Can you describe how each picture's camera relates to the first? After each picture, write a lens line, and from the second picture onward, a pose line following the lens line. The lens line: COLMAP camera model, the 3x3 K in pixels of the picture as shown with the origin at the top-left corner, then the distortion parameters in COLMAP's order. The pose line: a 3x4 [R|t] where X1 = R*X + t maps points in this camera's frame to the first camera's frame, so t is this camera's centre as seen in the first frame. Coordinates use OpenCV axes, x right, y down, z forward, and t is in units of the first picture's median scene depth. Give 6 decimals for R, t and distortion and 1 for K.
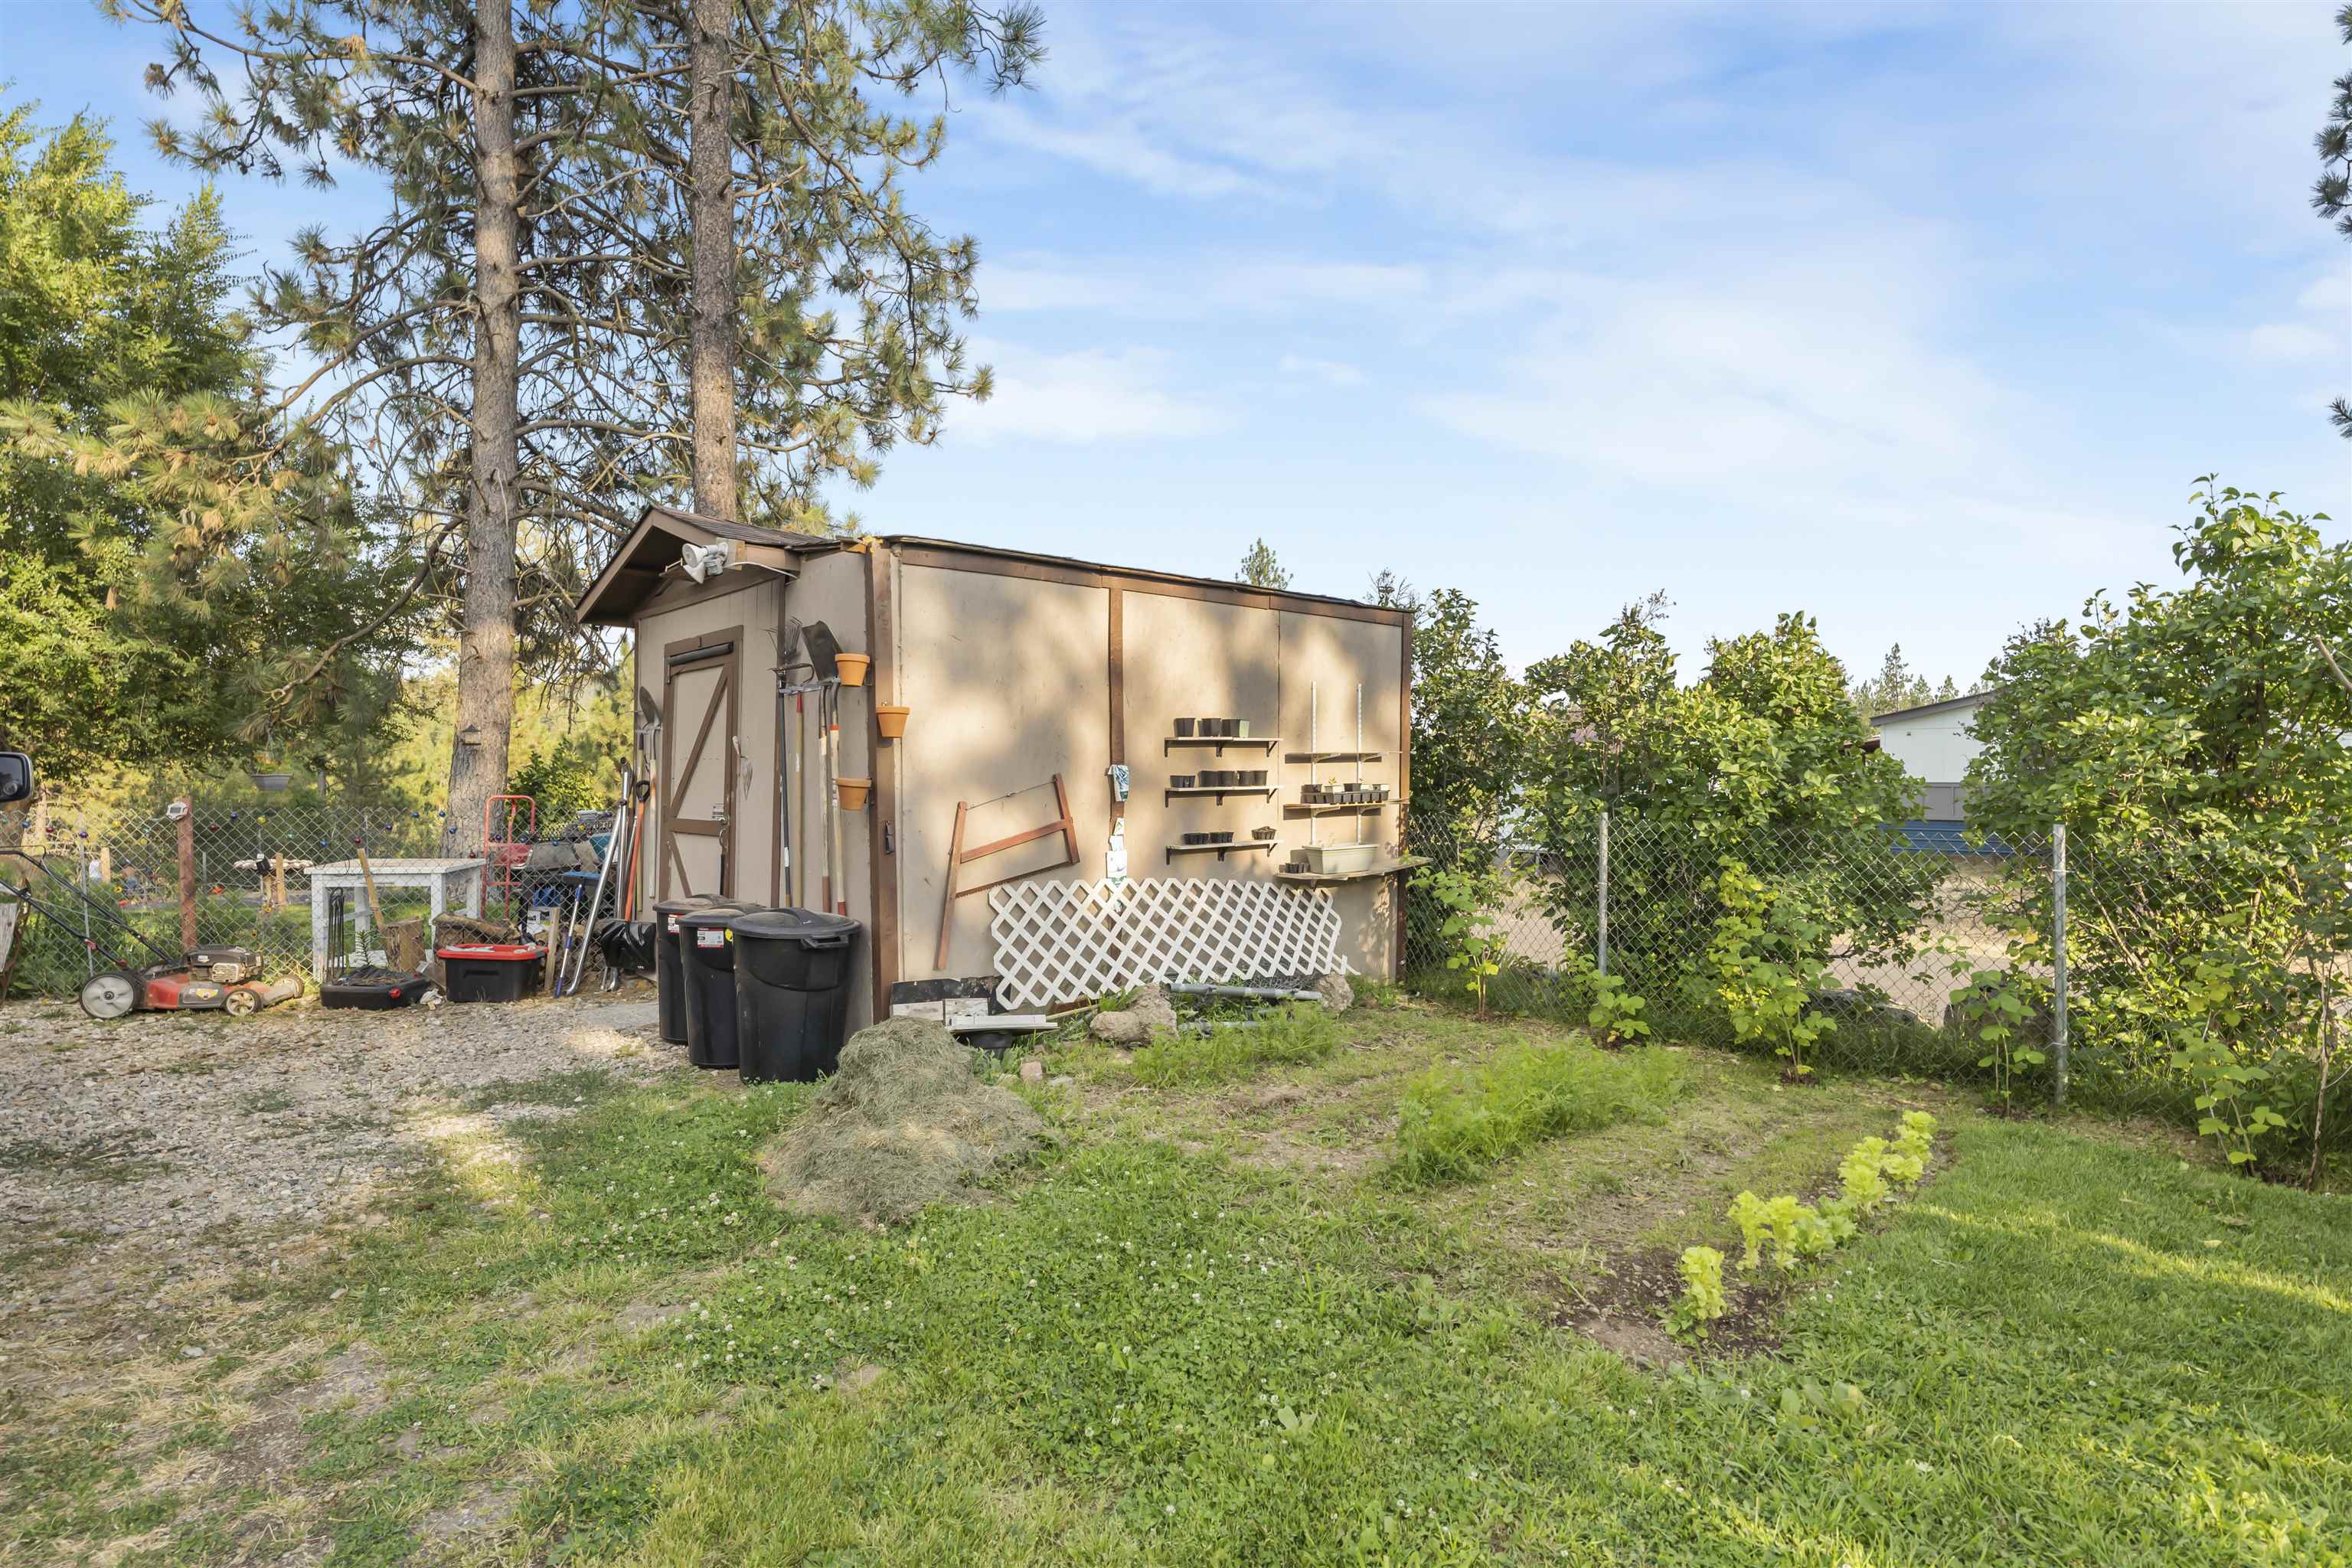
lens RADIAL K [[1157.7, 0, 1176.0], [0, 1157.7, 784.0], [0, 0, 1]] dist [0.000212, -0.000038]
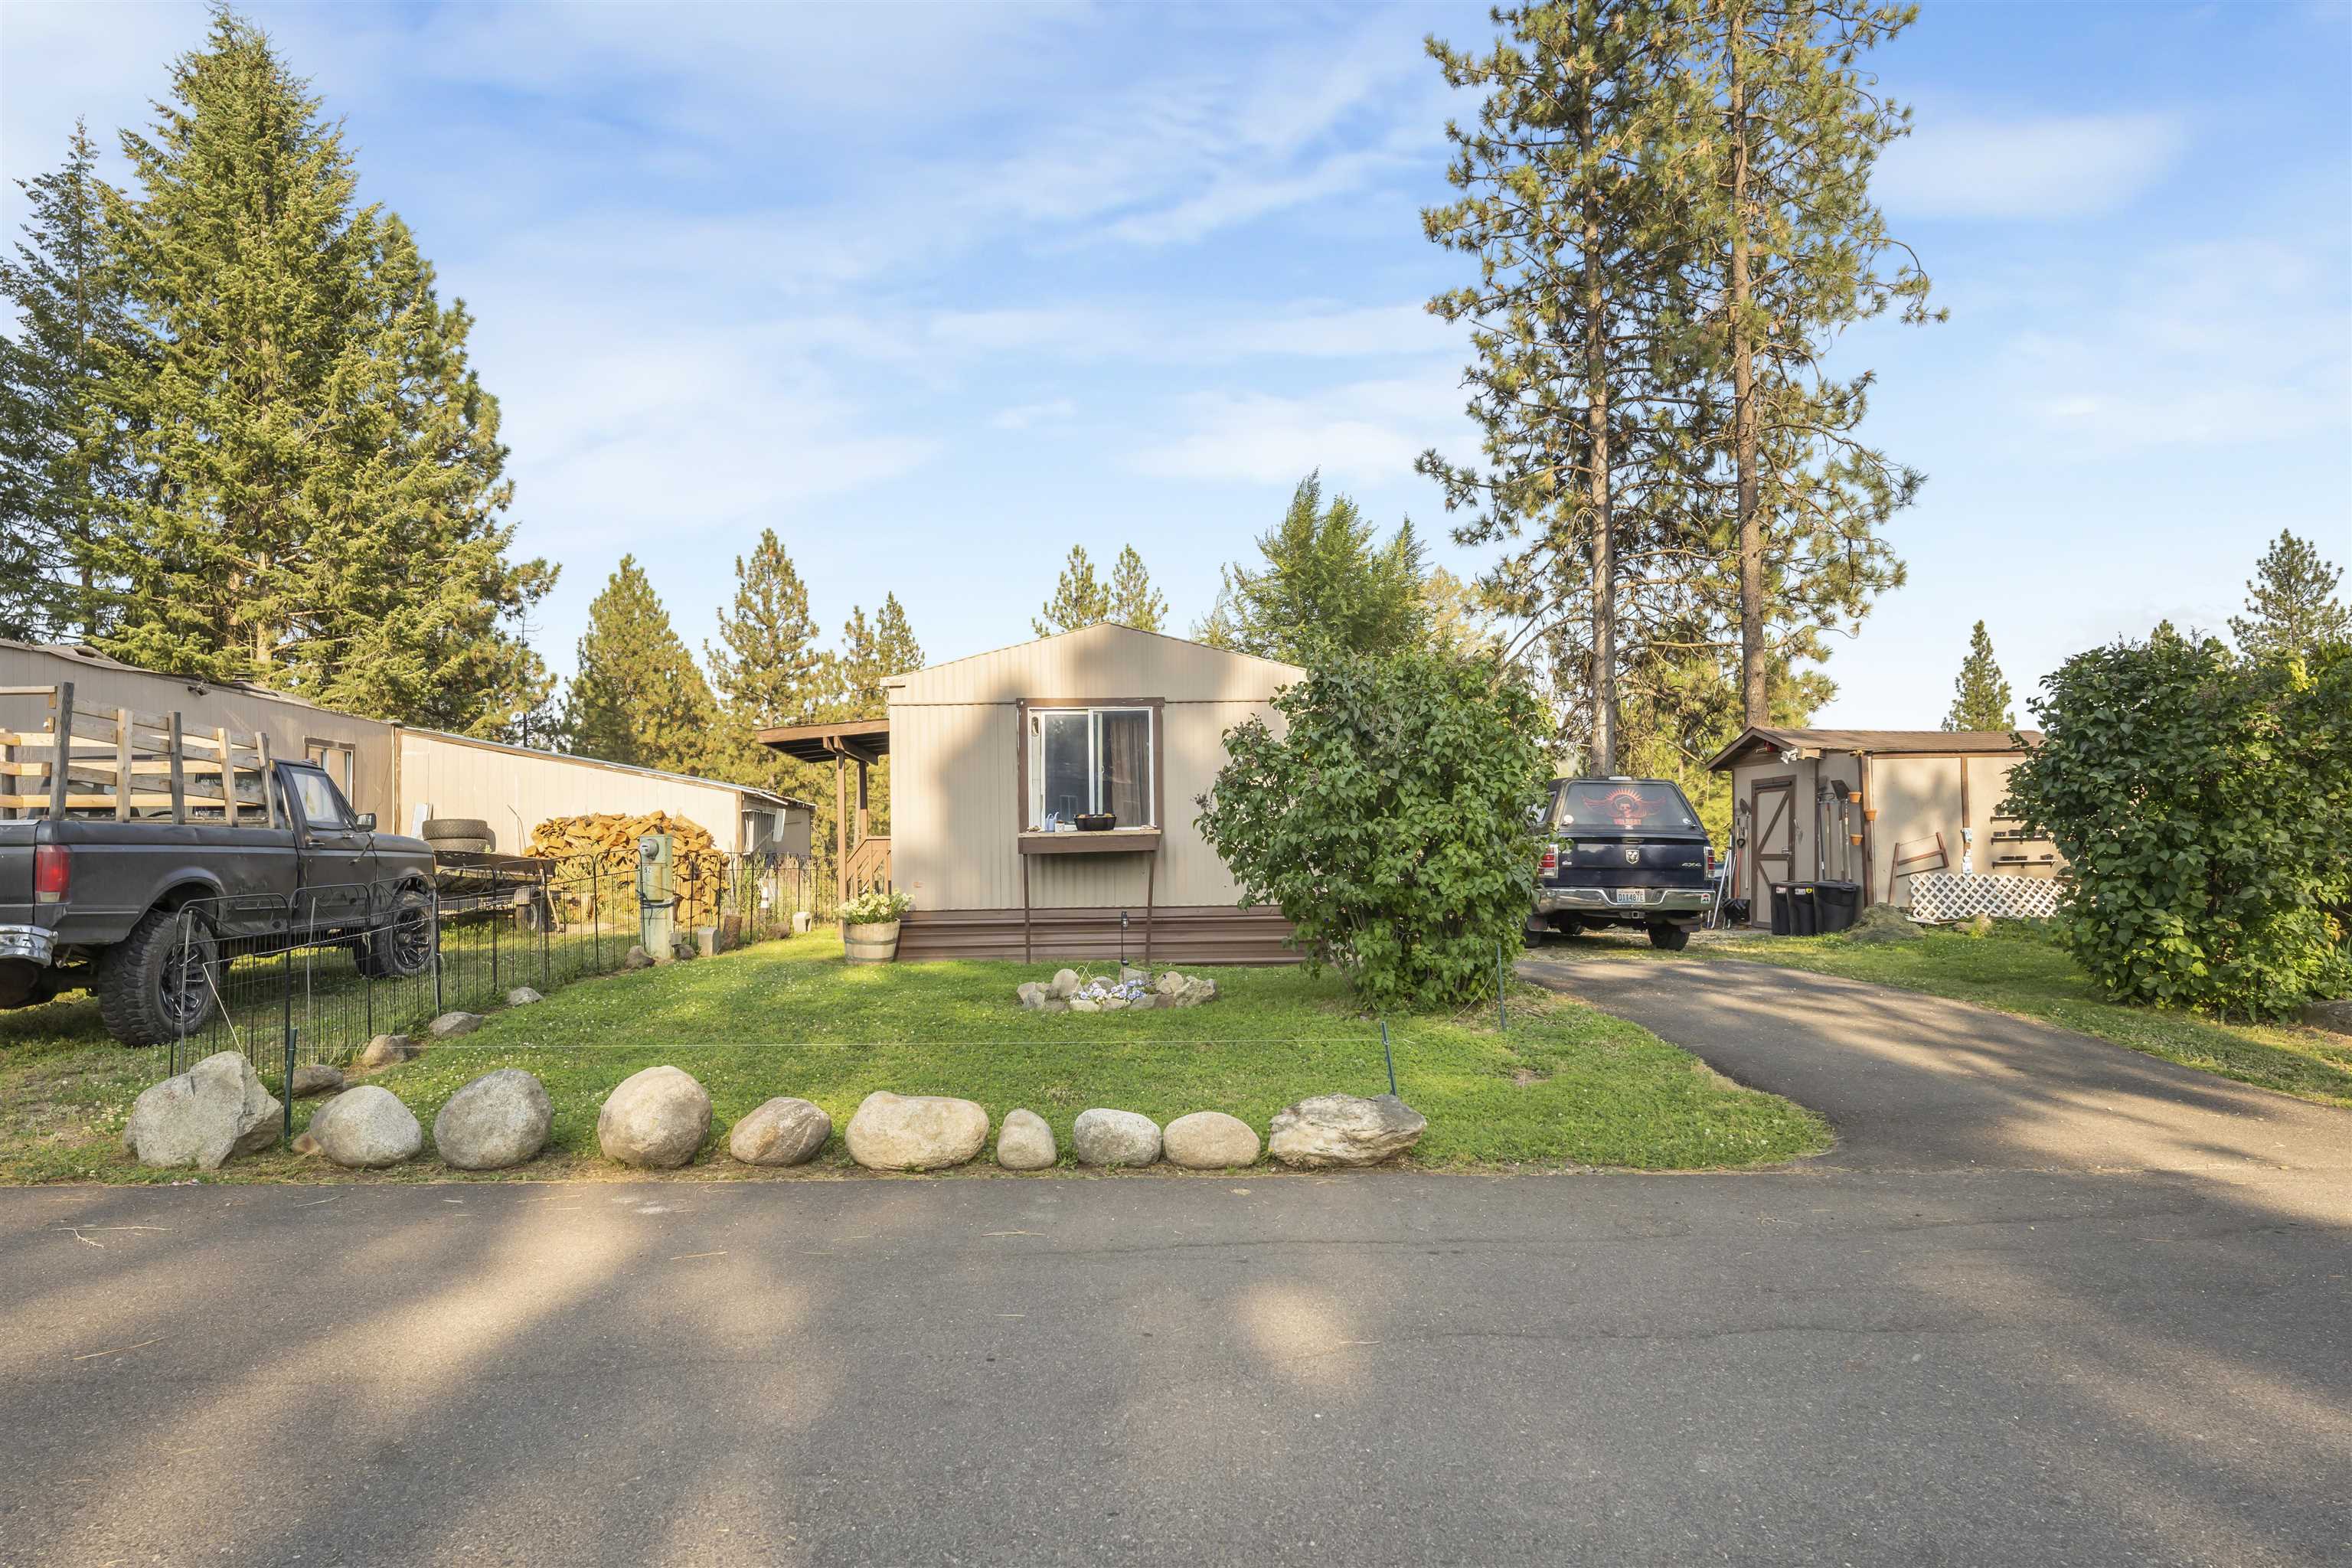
lens RADIAL K [[1327.2, 0, 1172.7], [0, 1327.2, 818.3], [0, 0, 1]] dist [-0.001133, 0.000182]
pose [[0.786315, -0.022796, -0.617405, 0.370866], [0.008674, 0.999628, -0.025861, 0.021952], [0.617764, 0.014979, 0.786221, -2.310812]]
